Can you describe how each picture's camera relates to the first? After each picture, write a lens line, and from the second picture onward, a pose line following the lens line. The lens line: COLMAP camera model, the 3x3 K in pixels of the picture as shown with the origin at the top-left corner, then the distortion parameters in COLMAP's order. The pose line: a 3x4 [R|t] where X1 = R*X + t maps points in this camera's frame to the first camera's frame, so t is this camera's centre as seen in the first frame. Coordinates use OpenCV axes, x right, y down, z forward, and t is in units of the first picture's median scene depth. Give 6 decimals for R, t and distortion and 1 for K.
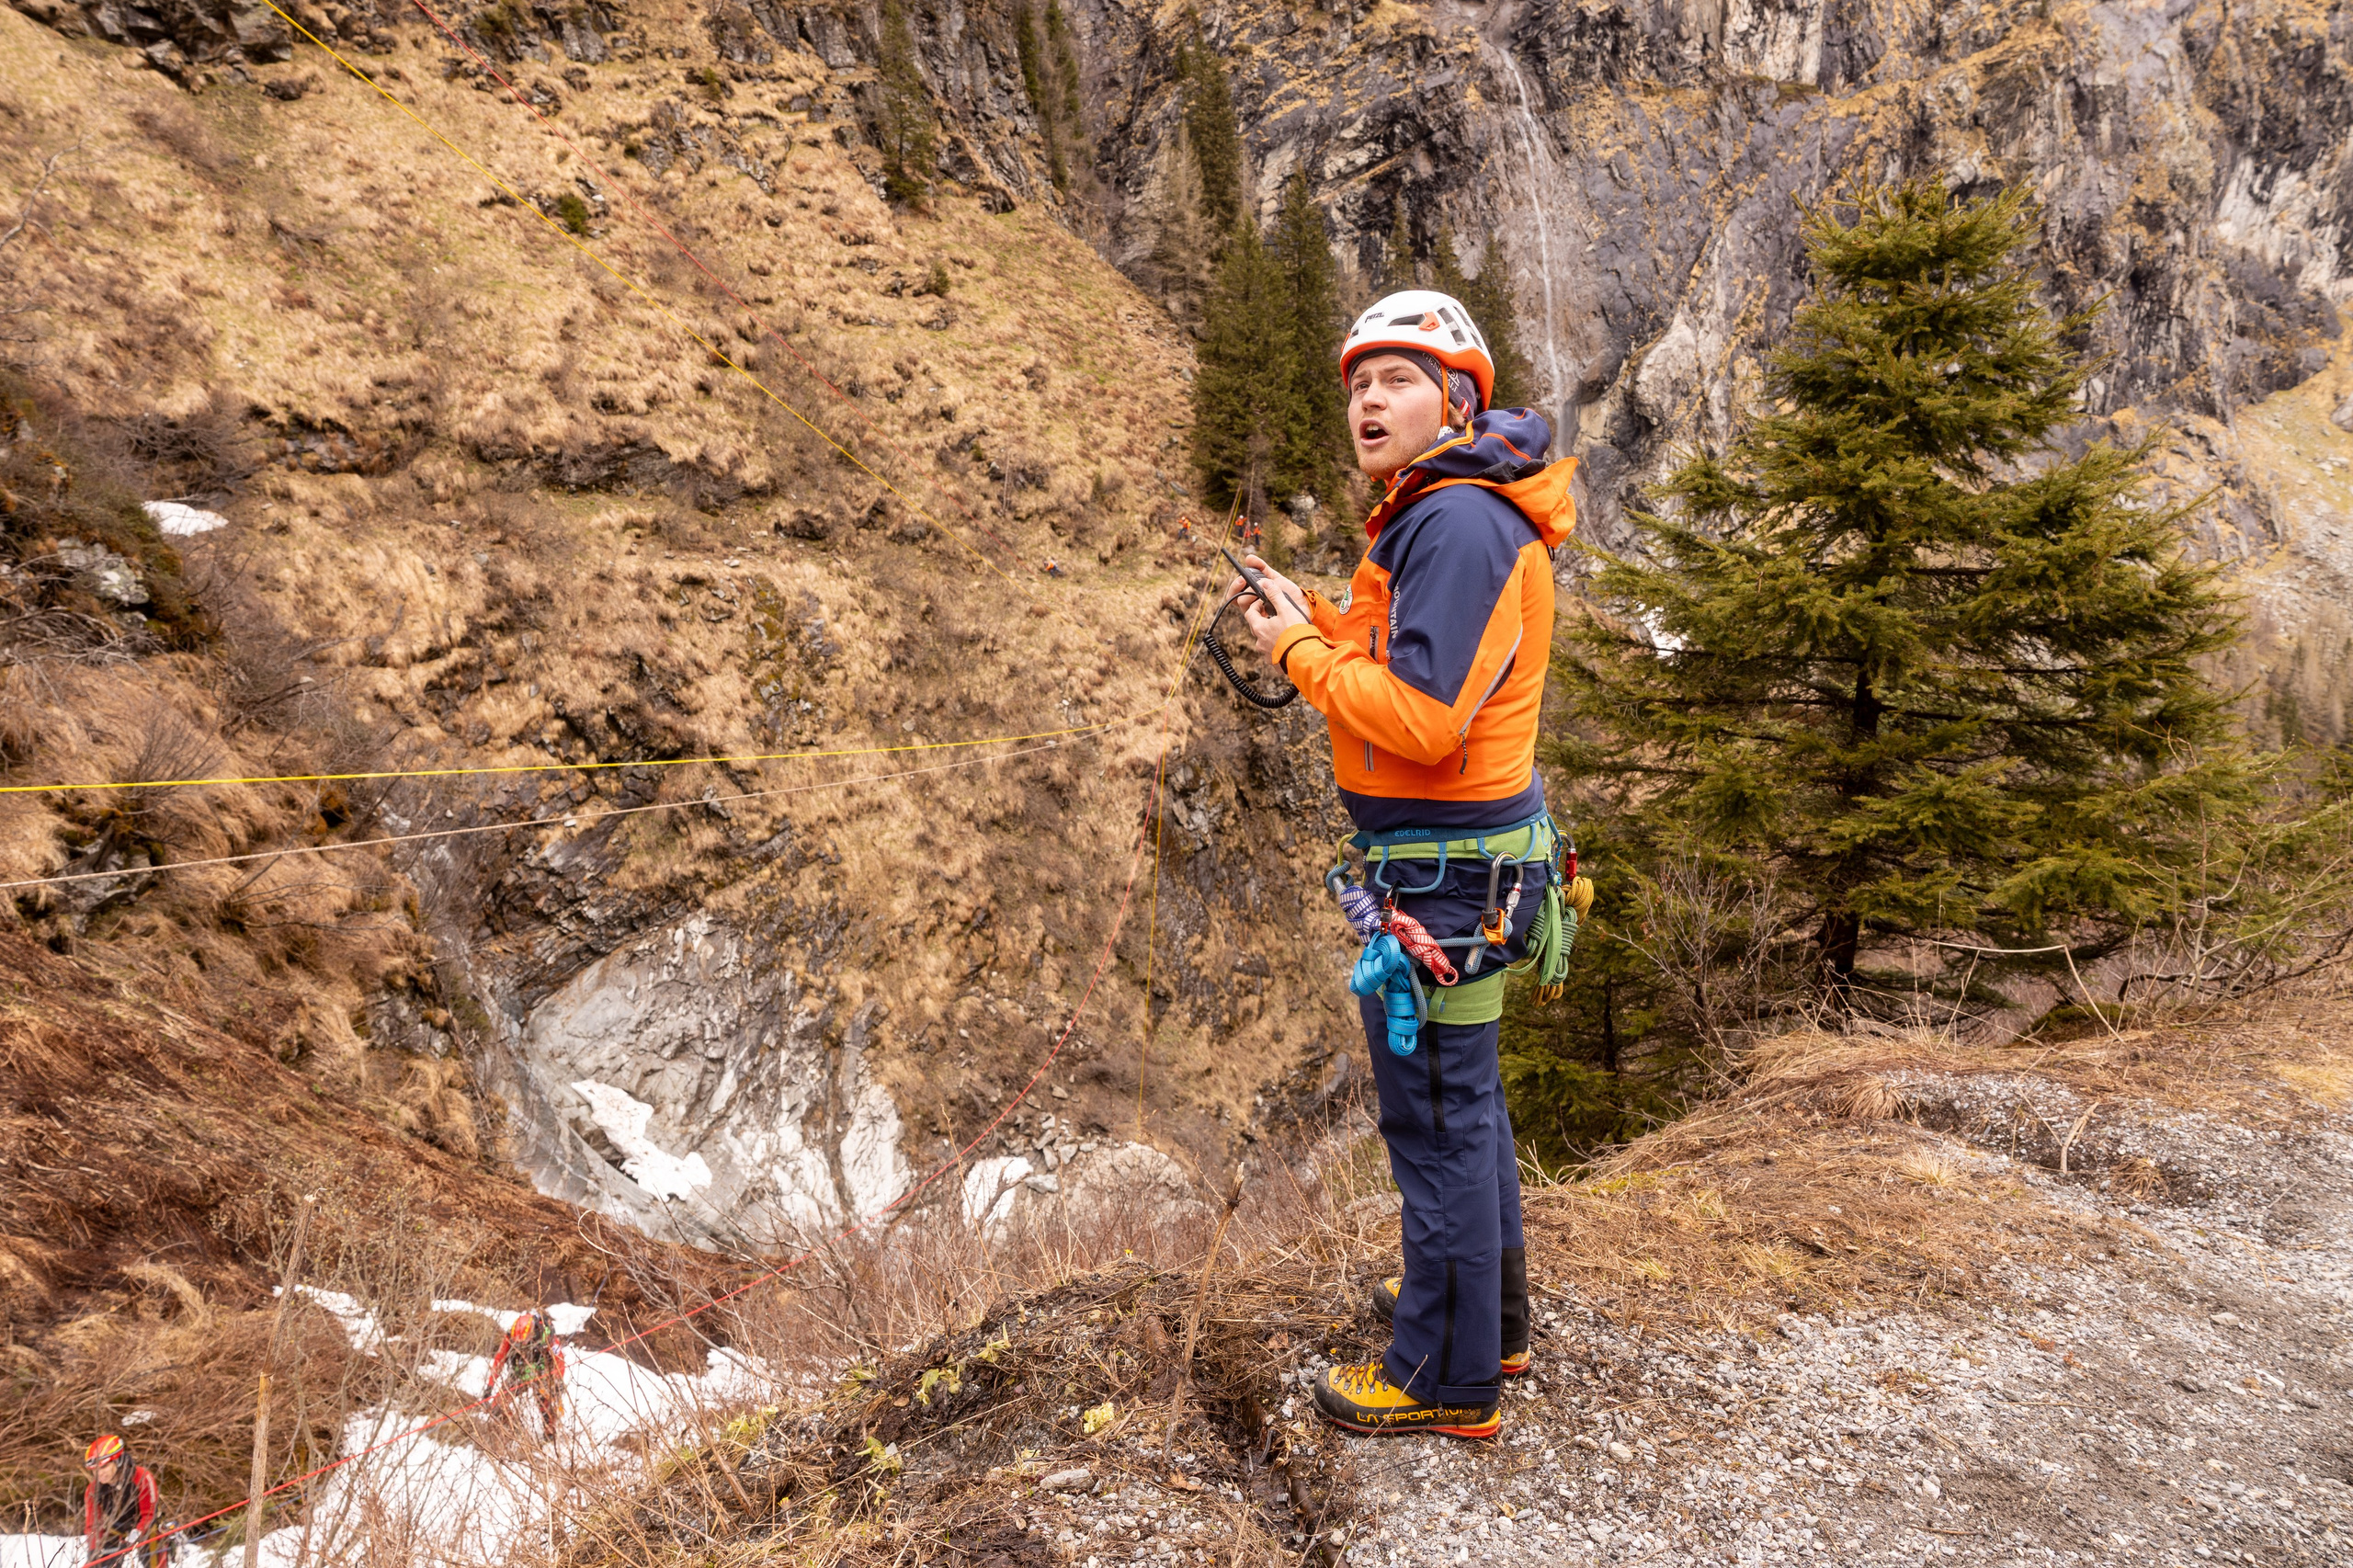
lens RADIAL K [[1573.1, 0, 1169.6], [0, 1573.1, 761.5], [0, 0, 1]] dist [0.000296, 0.003929]
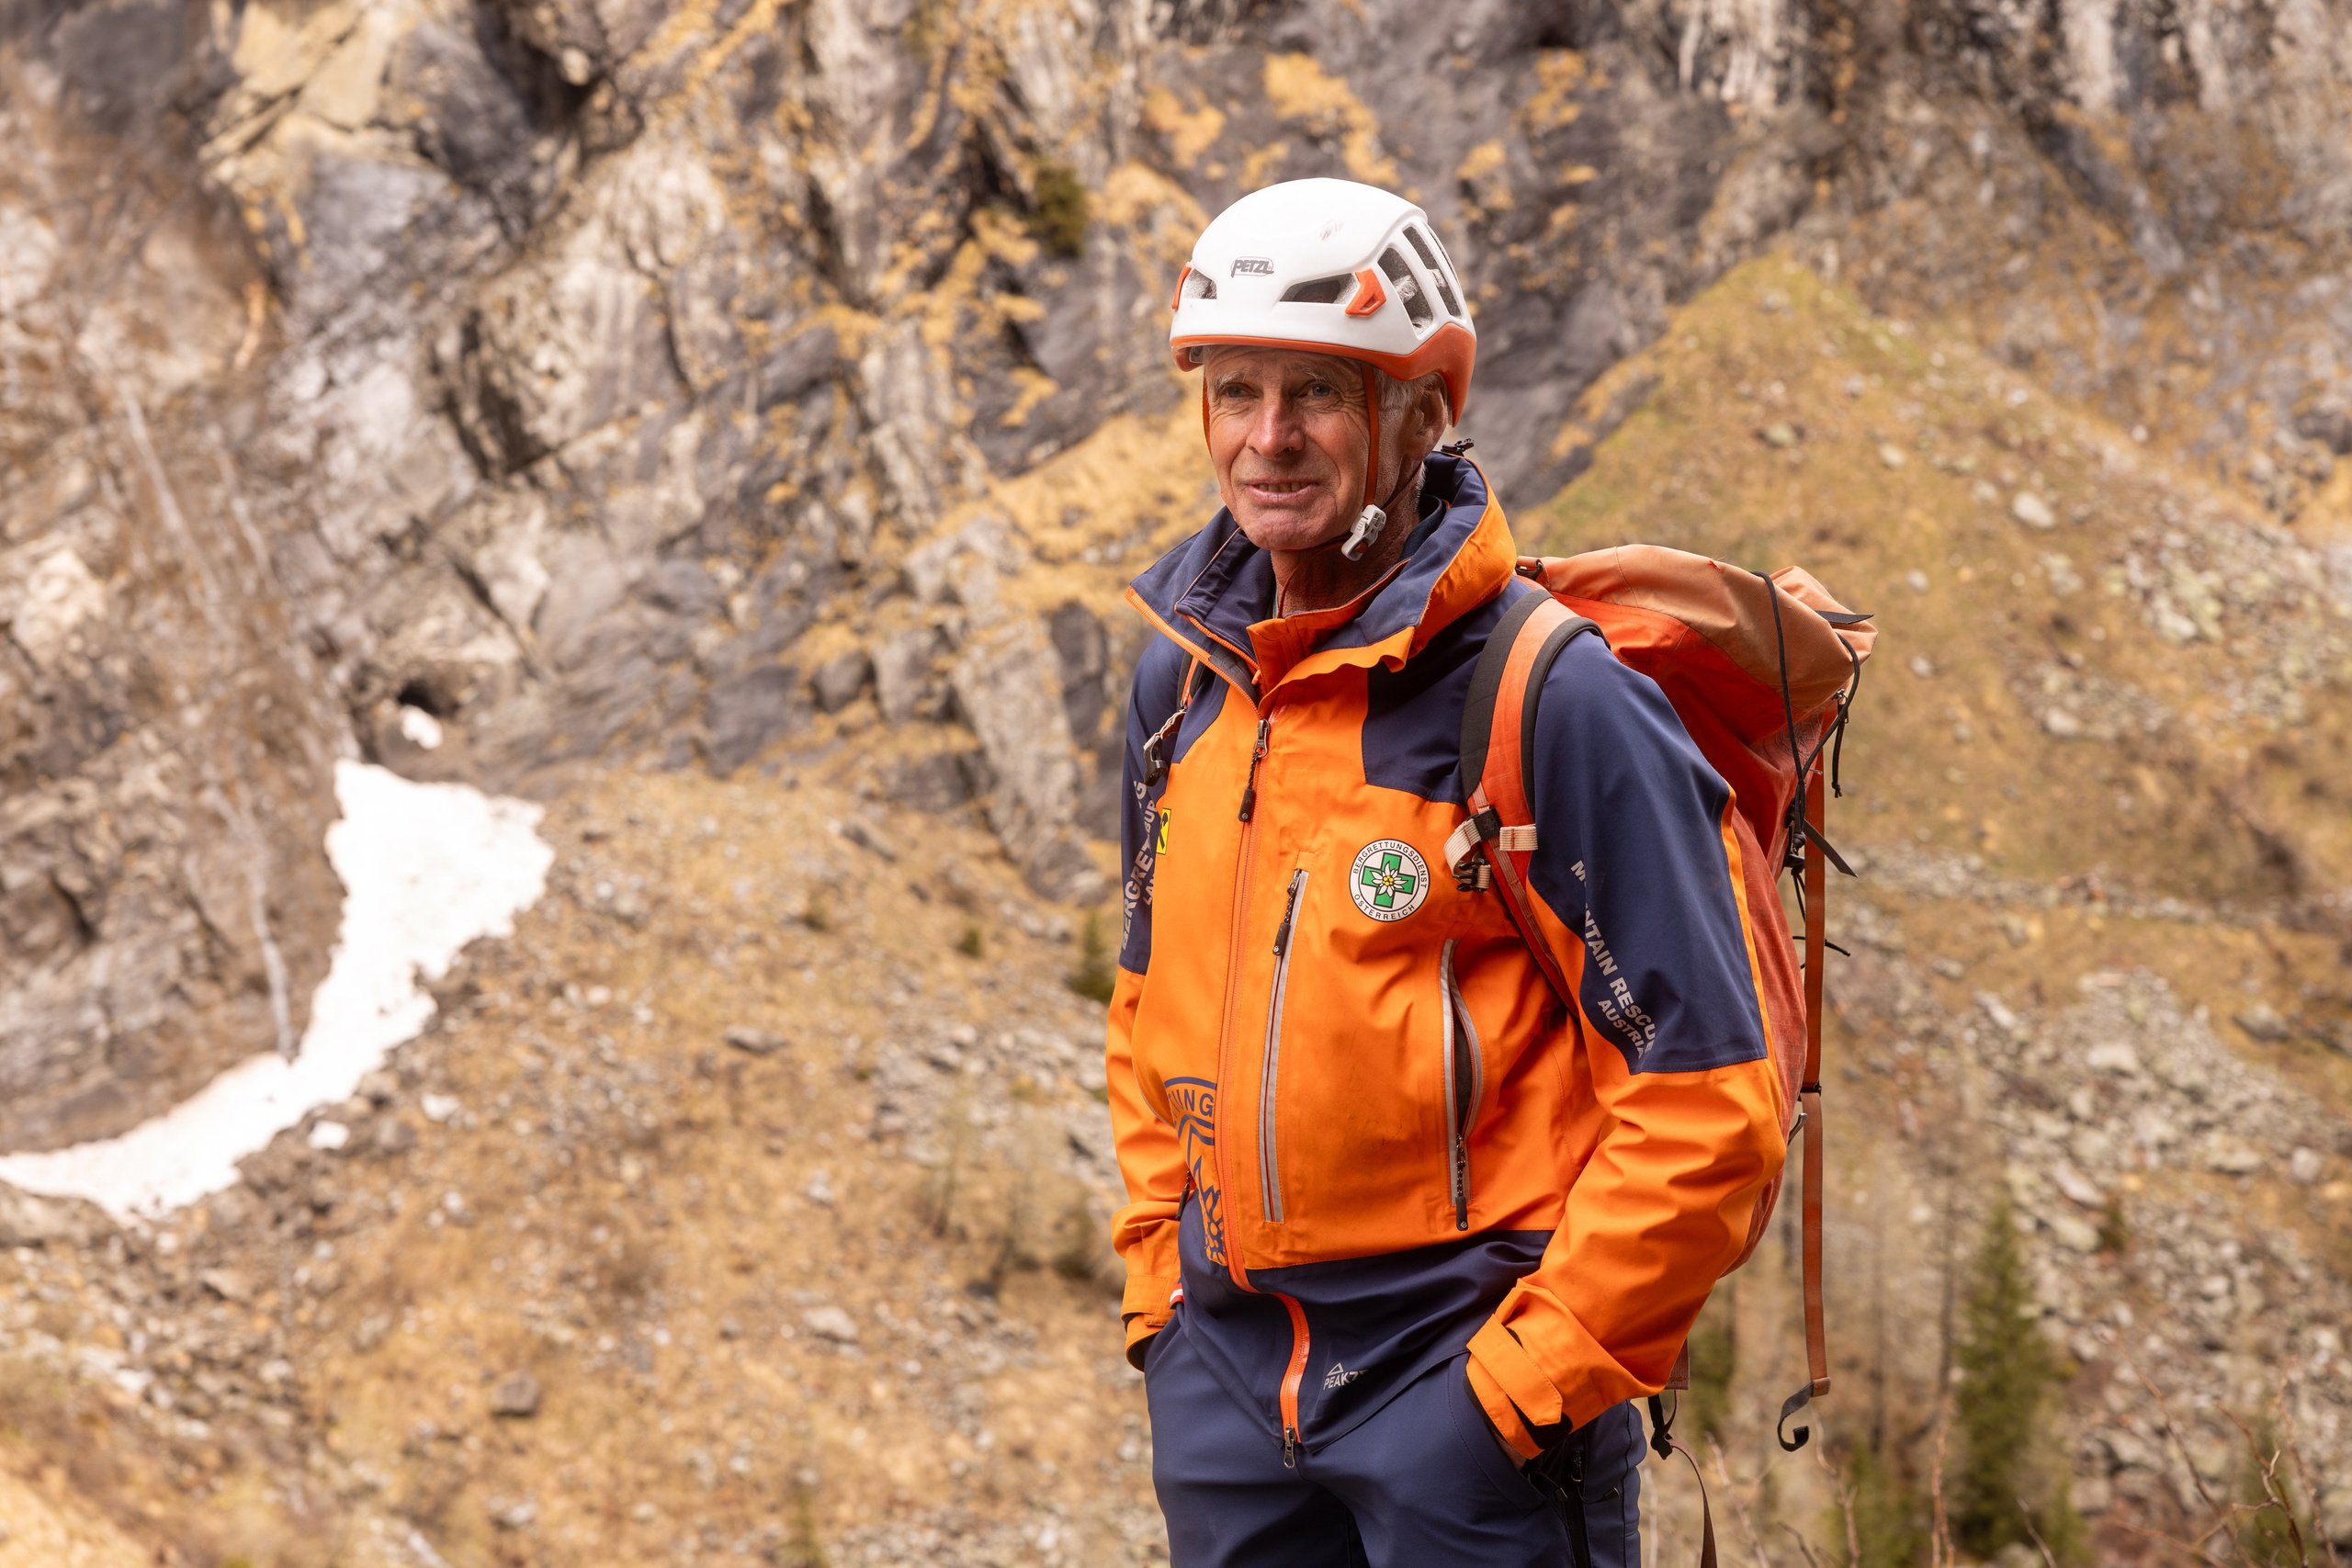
lens RADIAL K [[4112.7, 0, 1182.8], [0, 4112.7, 754.1], [0, 0, 1]] dist [0.058485, -0.007513]
pose [[0.999260, 0.028256, 0.026106, 0.321537], [-0.024185, 0.989152, -0.144891, -0.013379], [-0.029917, 0.144152, 0.989103, 0.301810]]
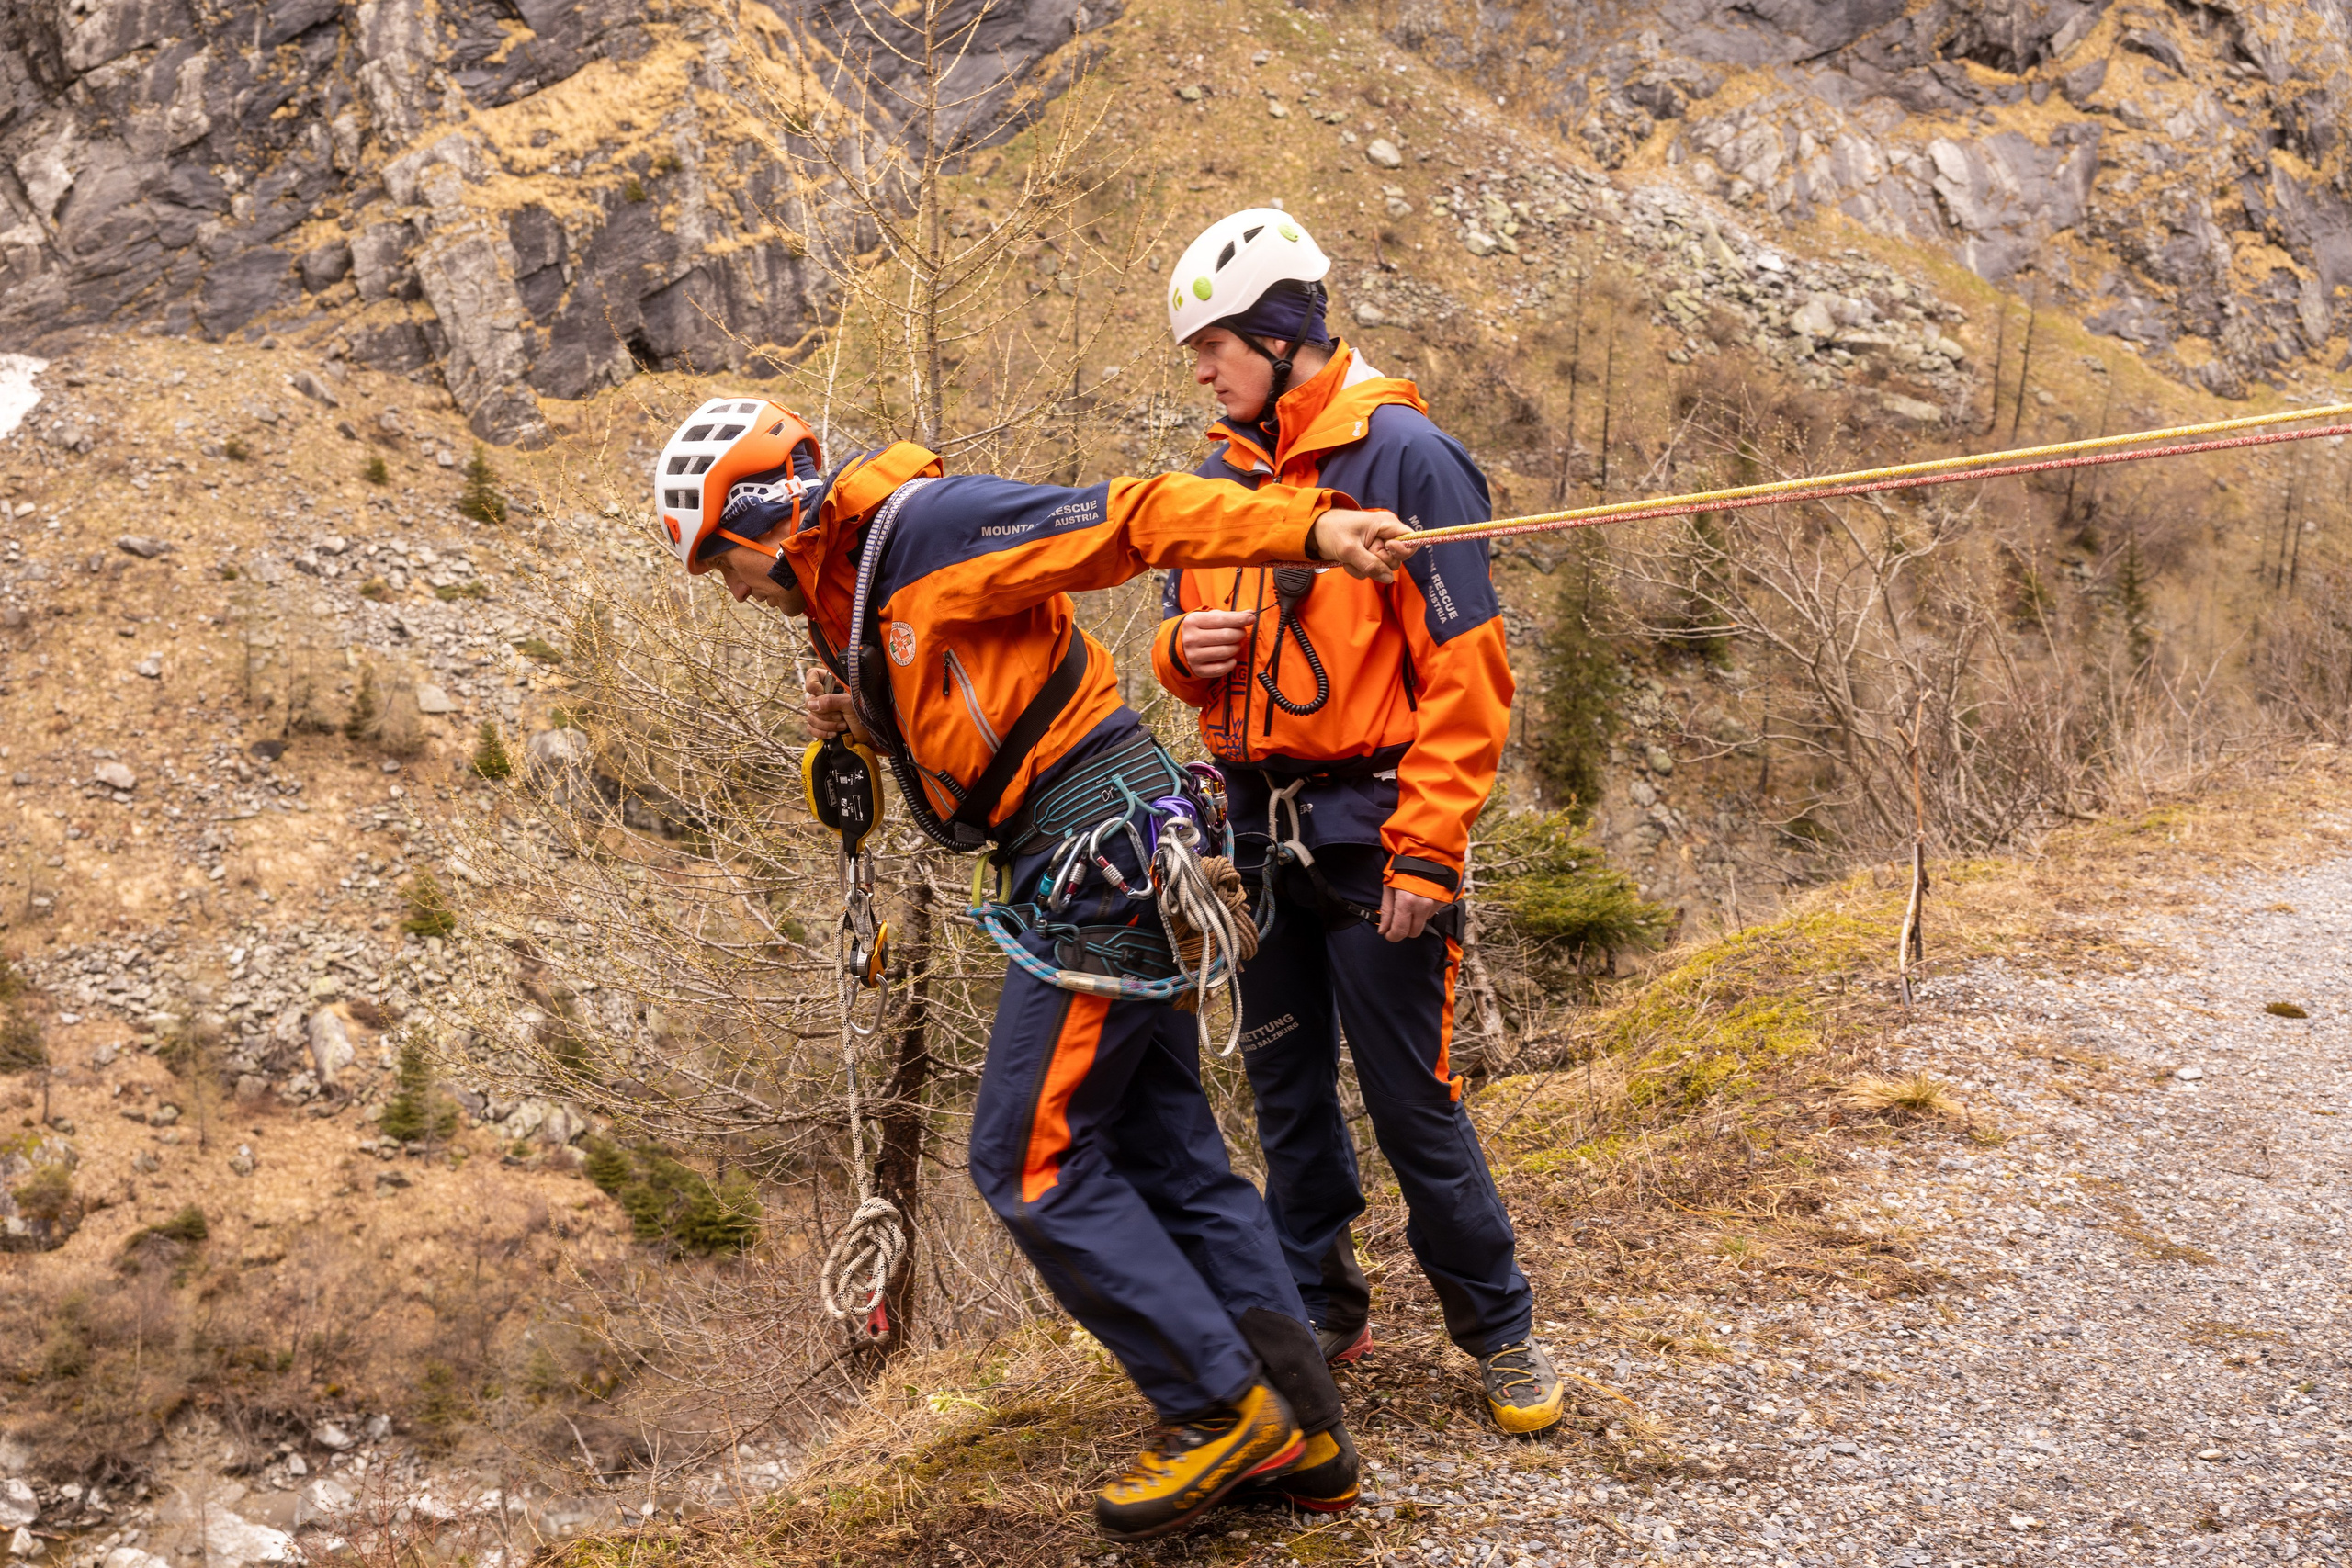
lens RADIAL K [[2605.8, 0, 1132.6], [0, 2605.8, 750.0], [0, 0, 1]] dist [0.016406, -0.003408]
pose [[0.999513, 0.031015, -0.003368, 0.423919], [-0.031057, 0.999429, -0.013335, -0.018563], [0.002952, 0.013433, 0.999905, 0.404750]]
